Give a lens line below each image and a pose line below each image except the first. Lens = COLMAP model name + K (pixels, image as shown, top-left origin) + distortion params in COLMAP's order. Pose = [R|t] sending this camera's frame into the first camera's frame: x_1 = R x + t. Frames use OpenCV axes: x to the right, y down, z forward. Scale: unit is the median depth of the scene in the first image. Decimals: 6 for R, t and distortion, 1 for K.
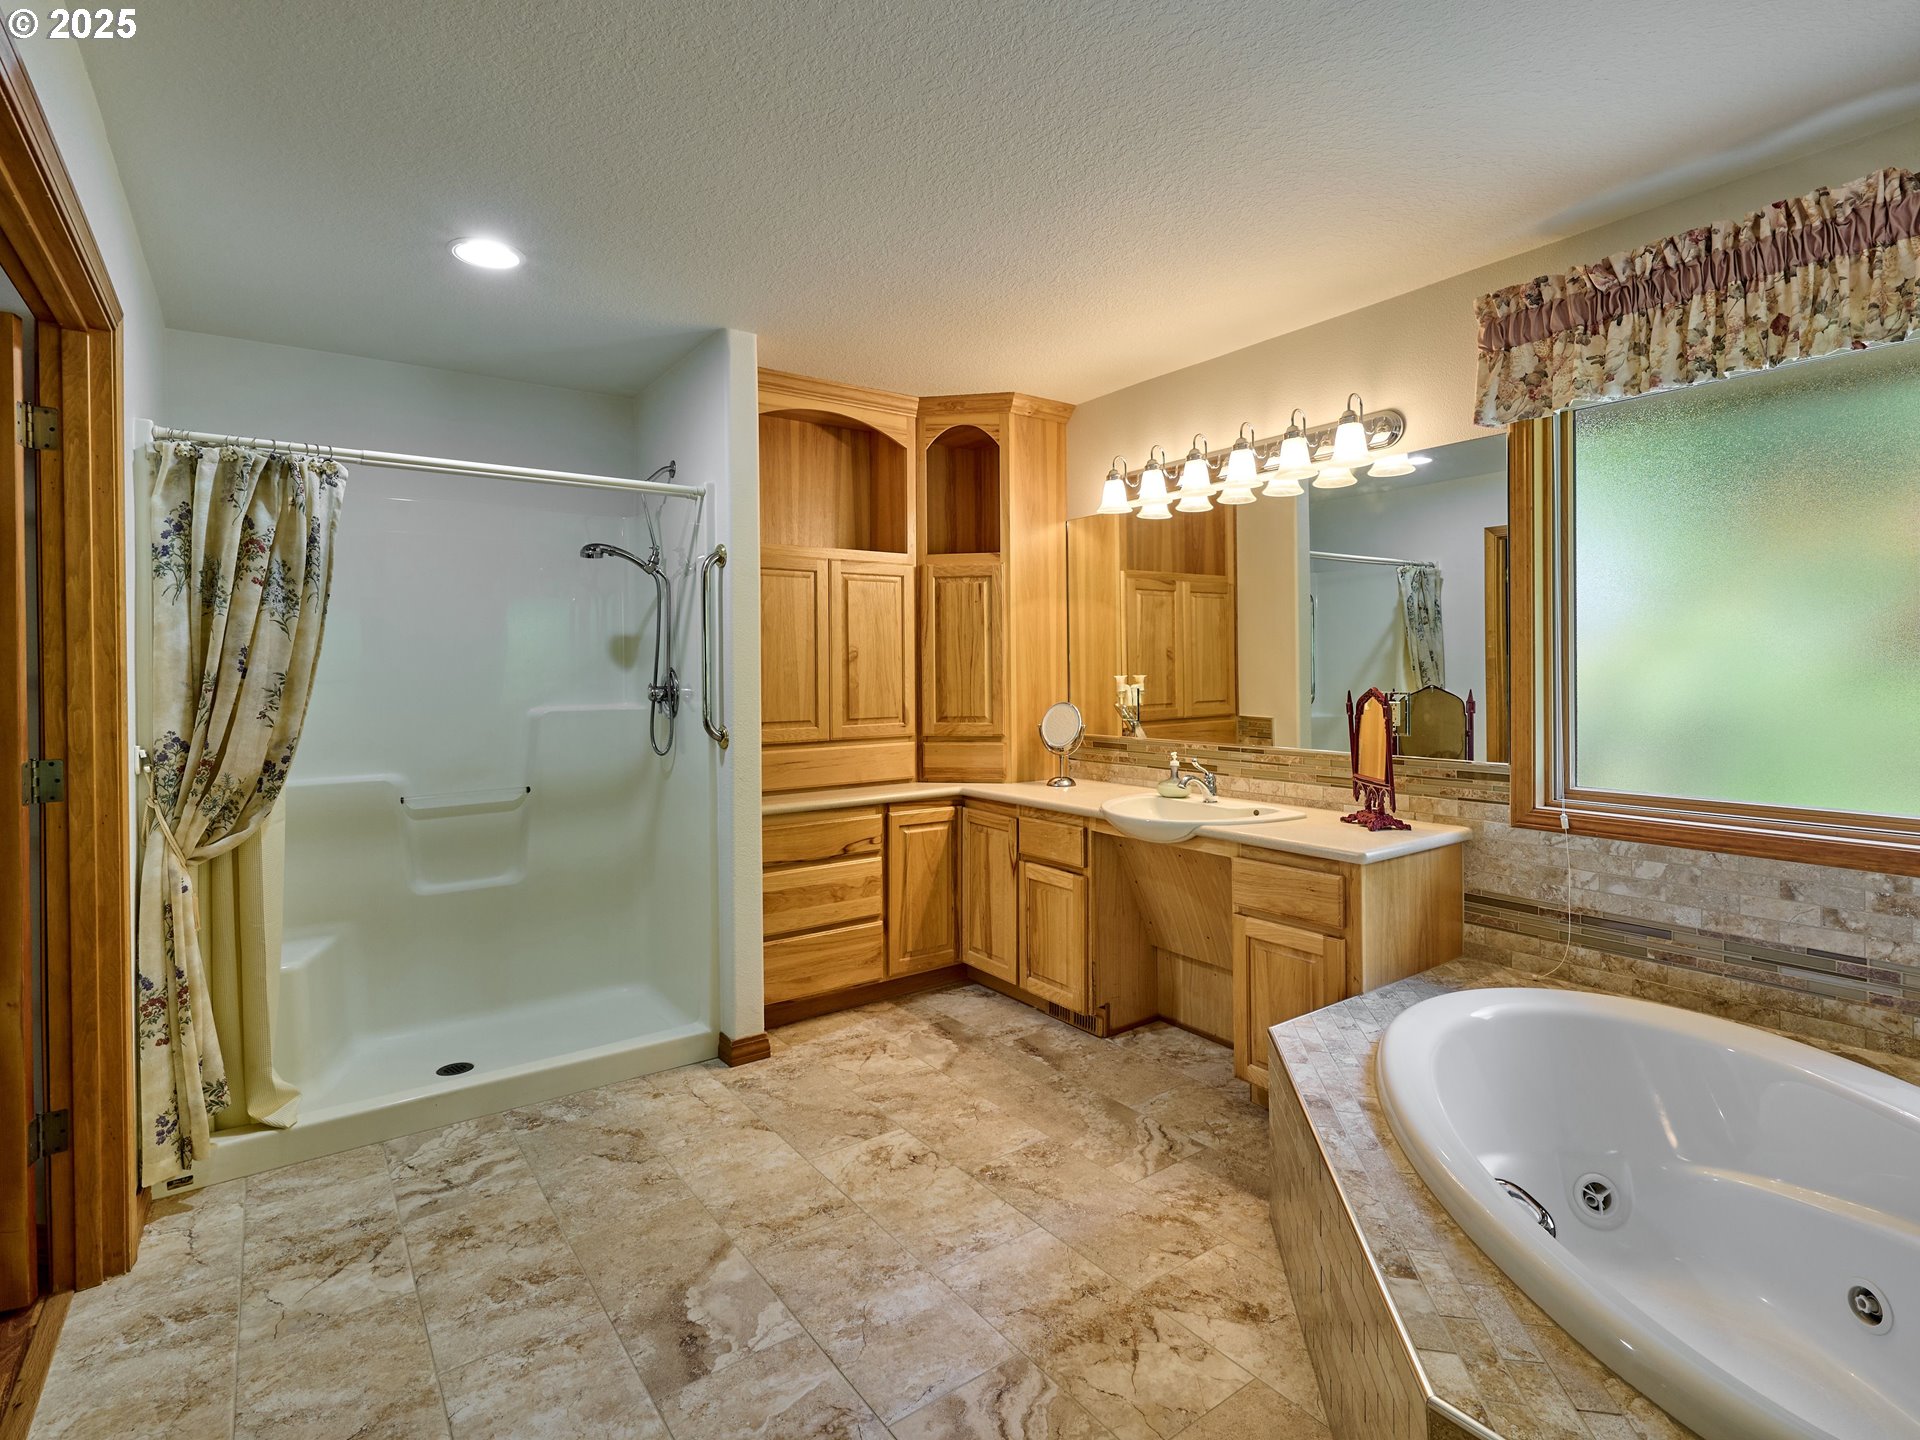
lens RADIAL K [[956.2, 0, 959.0], [0, 956.2, 679.4], [0, 0, 1]] dist [-0.000553, -0.000056]
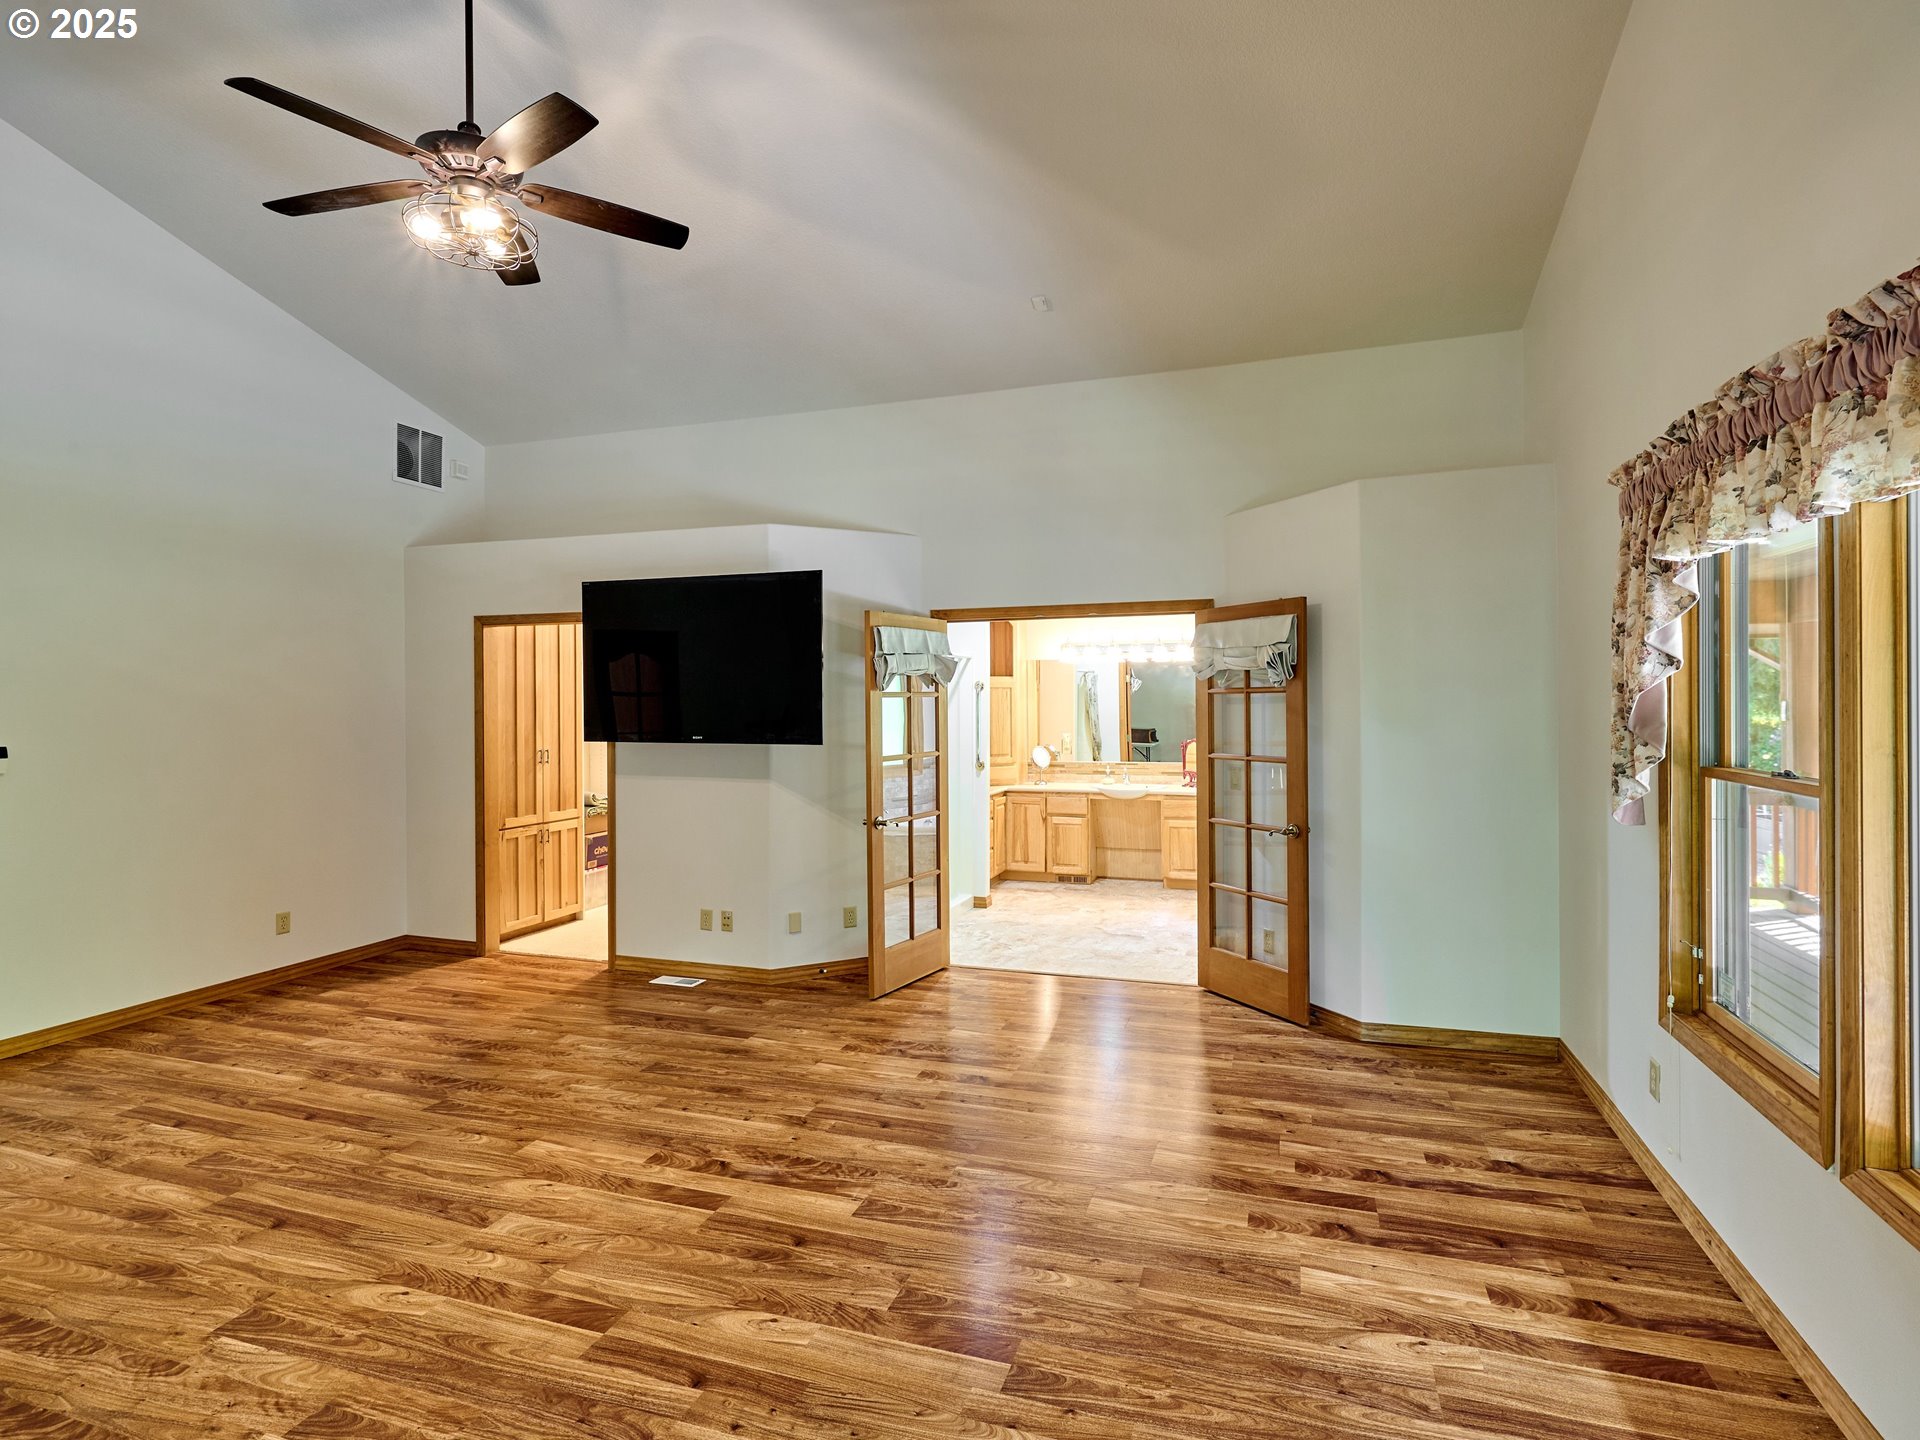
lens RADIAL K [[996.7, 0, 960.0], [0, 996.7, 720.0], [0, 0, 1]] dist [0.000202, 0.000450]
pose [[0.814456, -0.002544, 0.580219, -1.486330], [0.006803, 0.999964, -0.005165, -0.027759], [-0.580185, 0.008154, 0.814444, -0.810381]]
